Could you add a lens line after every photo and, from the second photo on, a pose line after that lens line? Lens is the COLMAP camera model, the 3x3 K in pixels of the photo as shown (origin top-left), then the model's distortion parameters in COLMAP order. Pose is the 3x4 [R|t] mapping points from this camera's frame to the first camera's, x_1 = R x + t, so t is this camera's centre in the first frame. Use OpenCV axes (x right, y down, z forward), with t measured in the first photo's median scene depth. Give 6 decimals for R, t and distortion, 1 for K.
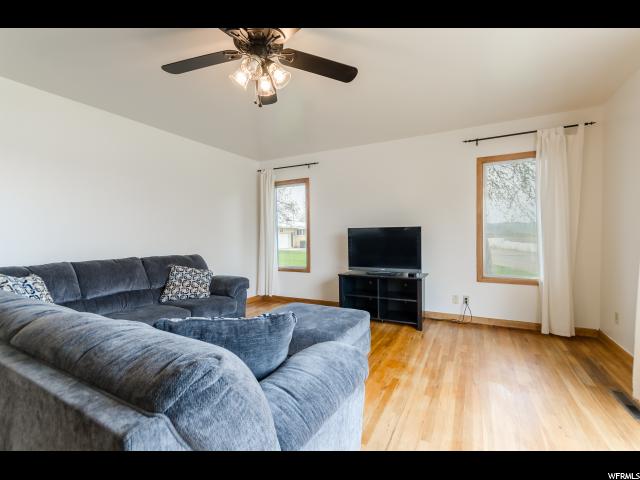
lens RADIAL K [[288.4, 0, 320.0], [0, 288.4, 240.0], [0, 0, 1]] dist [0.000138, 0.000122]
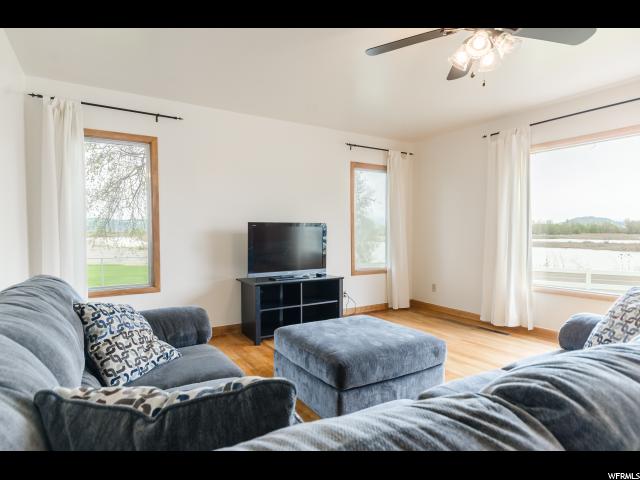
lens RADIAL K [[369.6, 0, 320.0], [0, 369.6, 240.0], [0, 0, 1]] dist [-0.000829, 0.000159]
pose [[0.503130, -0.012964, 0.864113, -0.714198], [0.007368, 0.999915, 0.010711, -0.005326], [-0.864179, 0.000978, 0.503183, 0.401862]]
